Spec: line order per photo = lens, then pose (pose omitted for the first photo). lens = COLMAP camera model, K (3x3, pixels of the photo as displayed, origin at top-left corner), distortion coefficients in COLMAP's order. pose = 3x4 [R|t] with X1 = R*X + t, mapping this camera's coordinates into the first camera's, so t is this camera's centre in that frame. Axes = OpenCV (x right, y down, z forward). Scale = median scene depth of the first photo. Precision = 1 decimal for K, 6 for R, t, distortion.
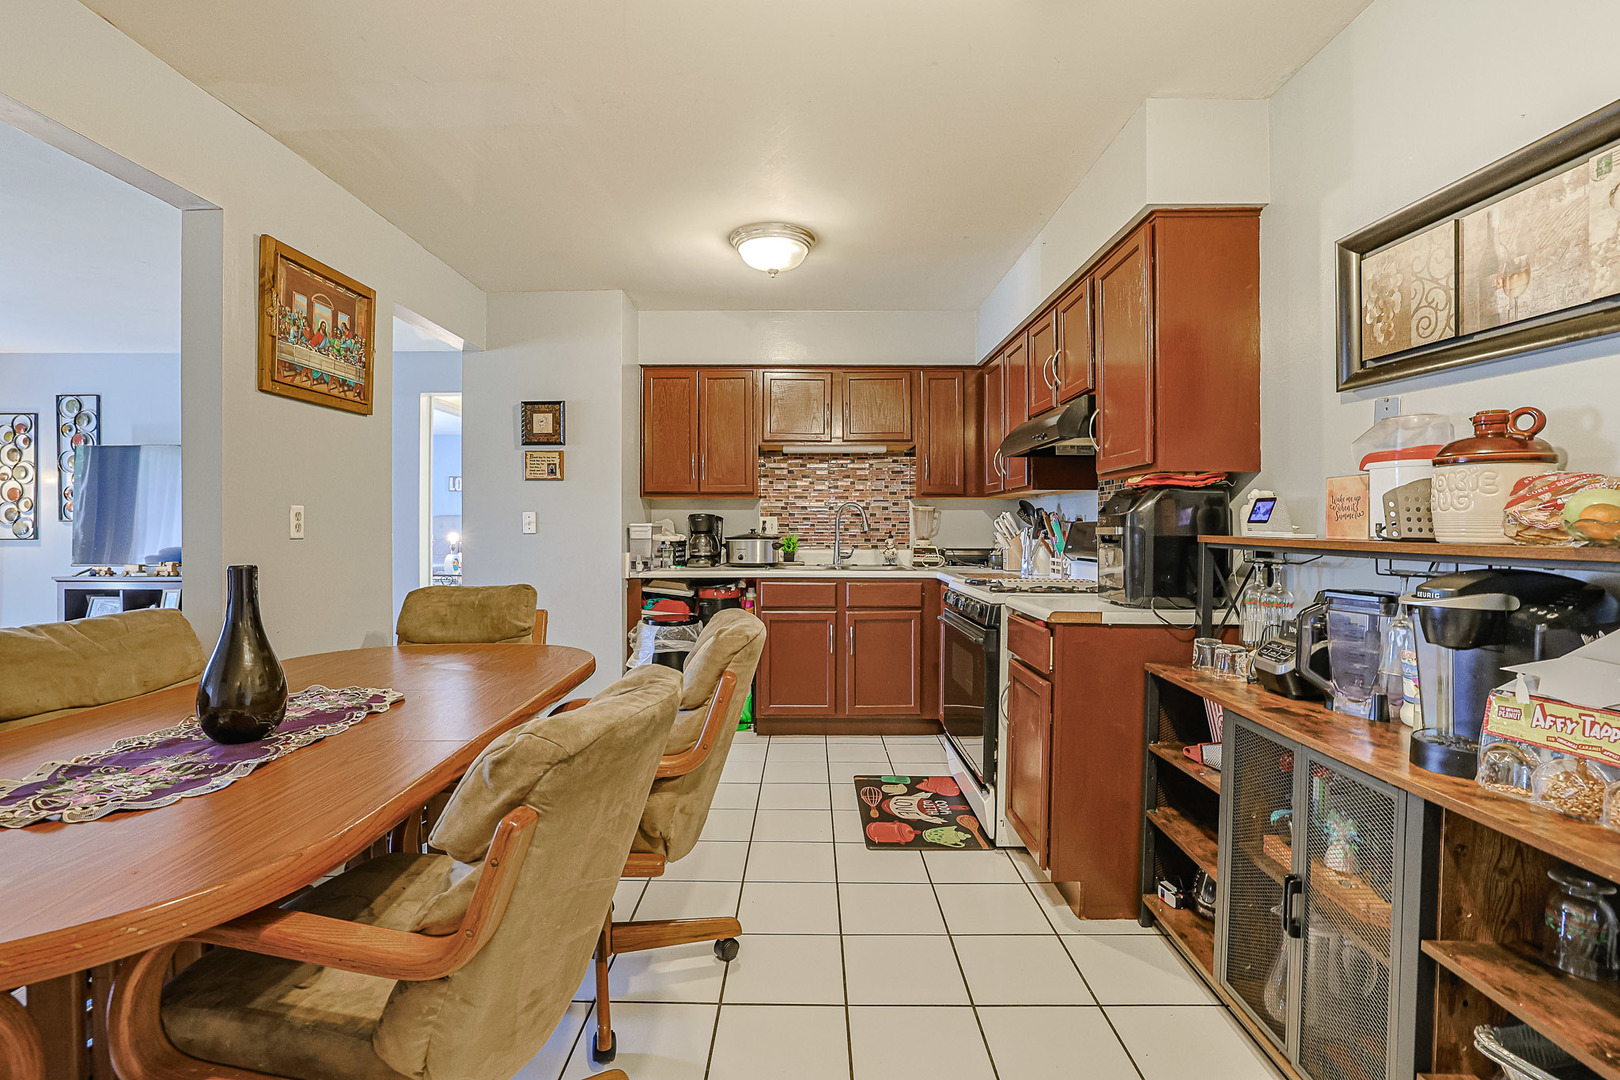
lens RADIAL K [[740.8, 0, 819.3], [0, 740.8, 537.4], [0, 0, 1]] dist [-0.018231, 0.000676]
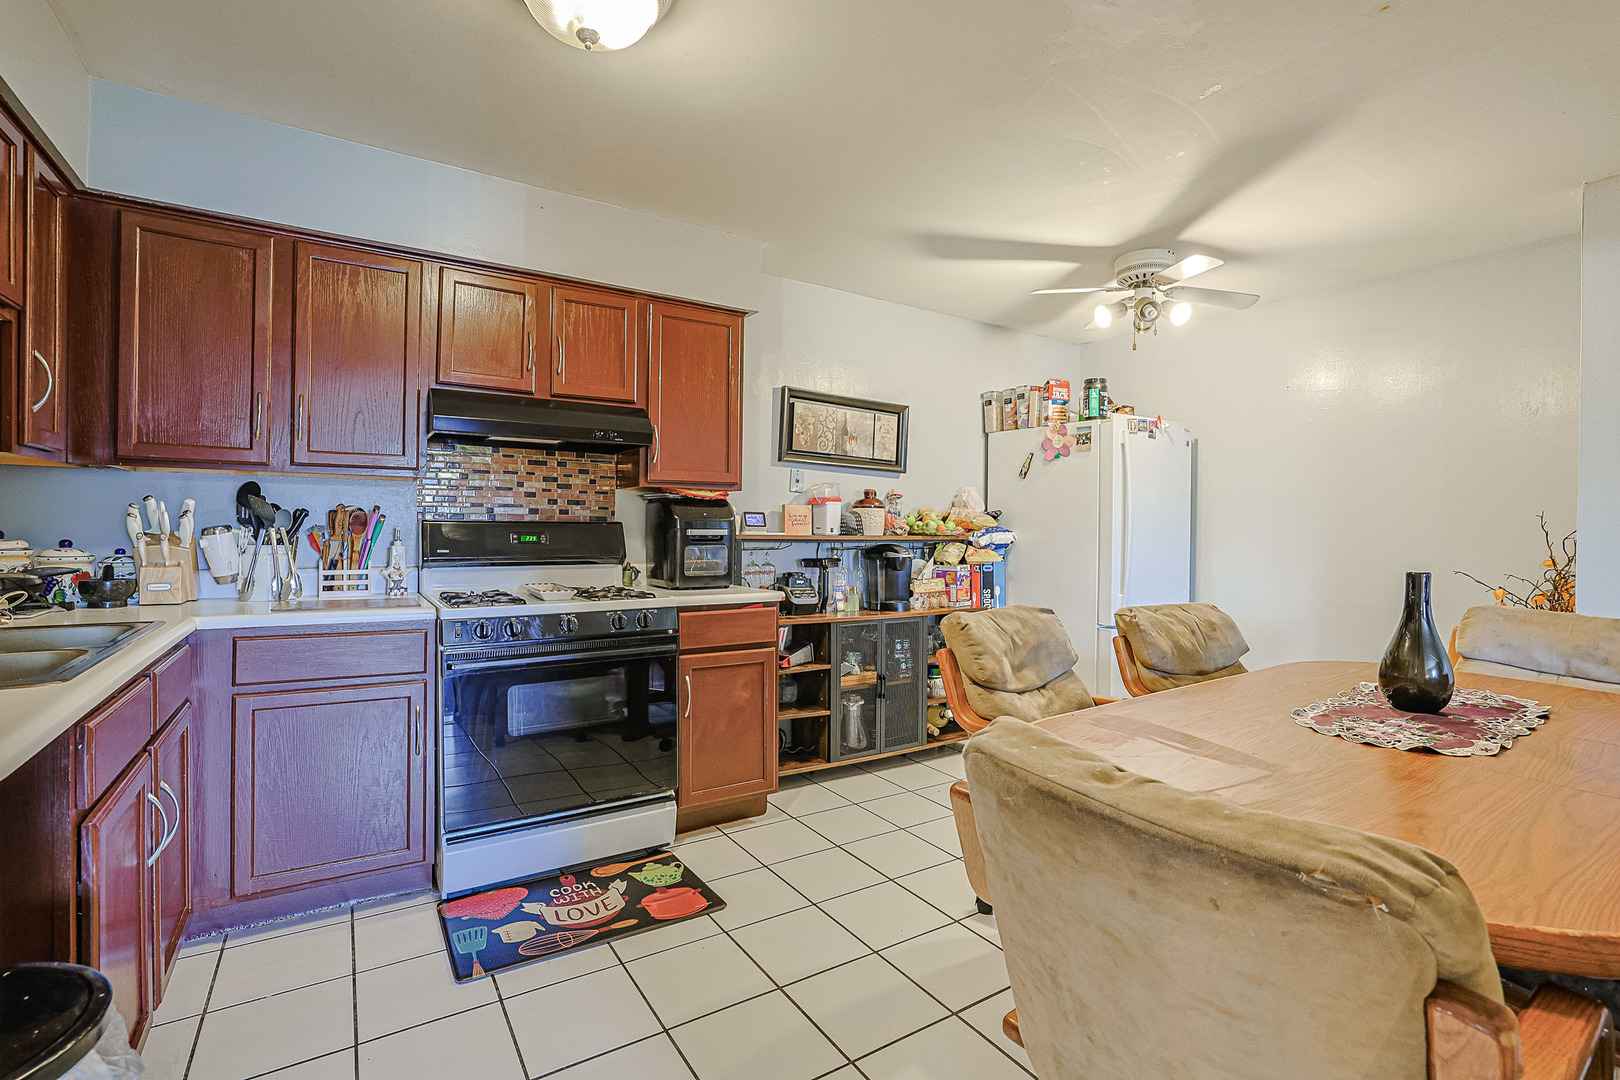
lens RADIAL K [[740.8, 0, 807.6], [0, 740.8, 530.7], [0, 0, 1]] dist [-0.018231, 0.000676]
pose [[-0.529193, -0.018611, 0.848297, -0.657447], [-0.009454, 0.999827, 0.016038, -0.028280], [-0.848449, 0.000468, -0.529278, 1.283522]]
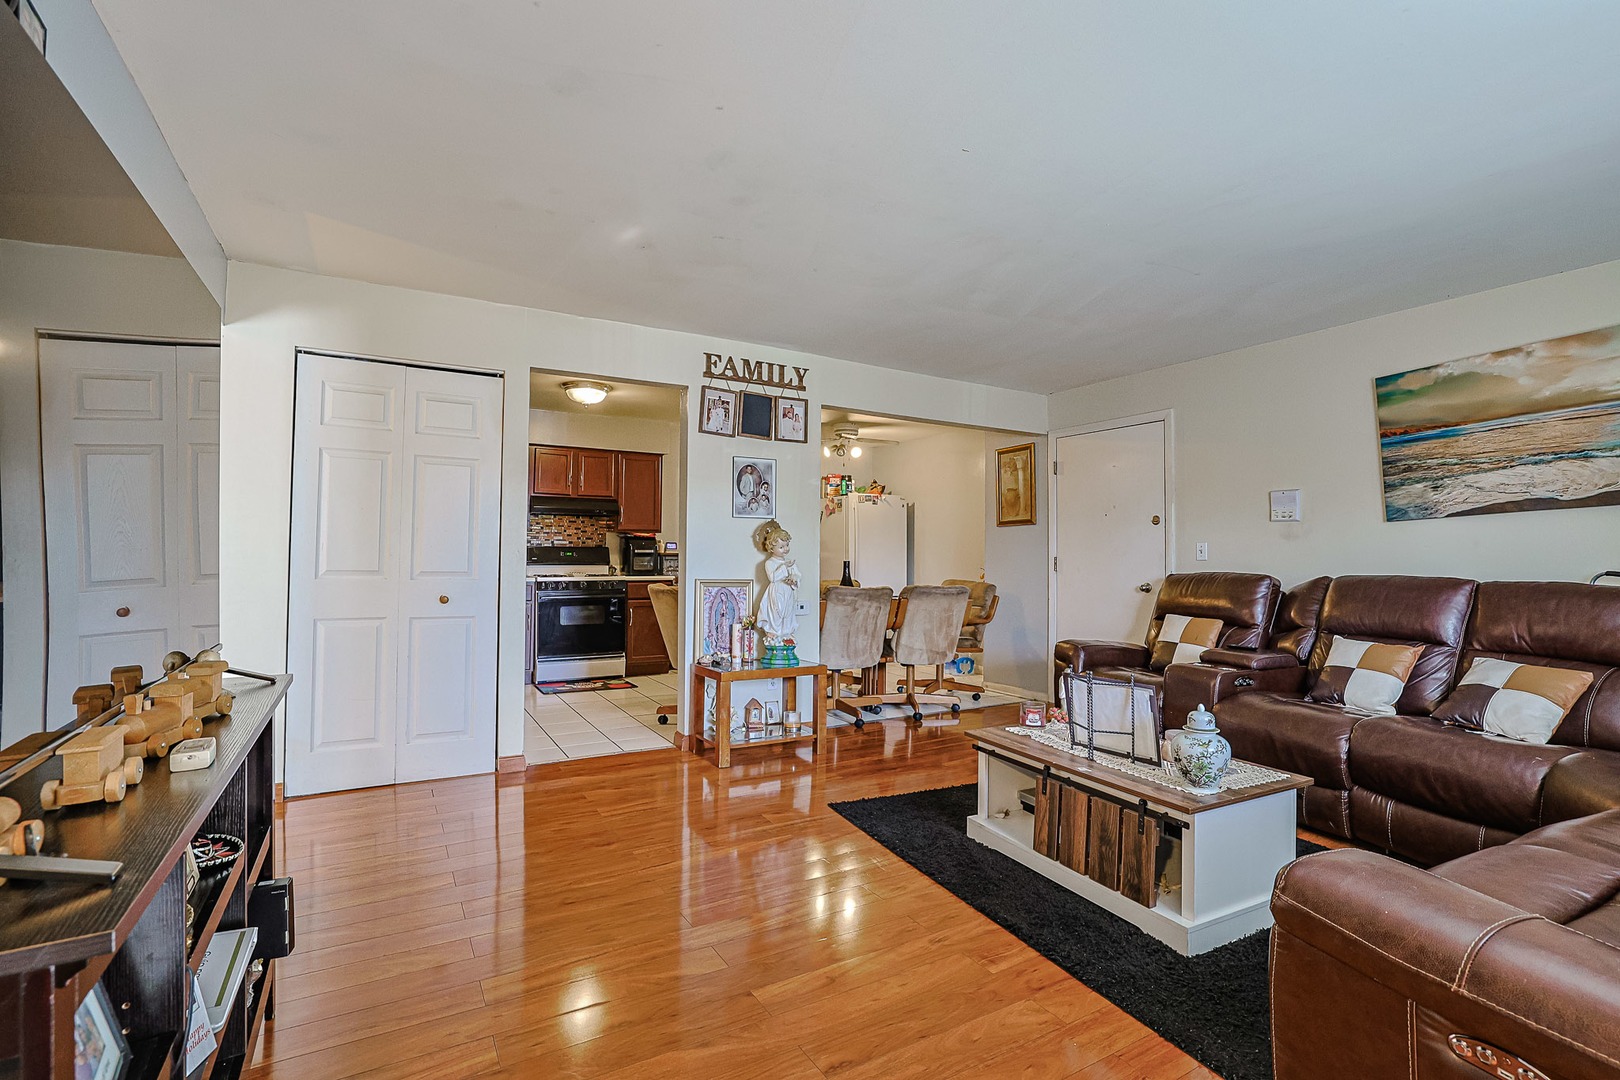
lens RADIAL K [[740.8, 0, 810.1], [0, 740.8, 548.5], [0, 0, 1]] dist [-0.018231, 0.000676]
pose [[-0.483001, -0.006047, 0.875599, -2.225437], [-0.006182, 0.999975, 0.003495, -0.028713], [-0.875598, -0.003725, -0.483026, 1.572282]]
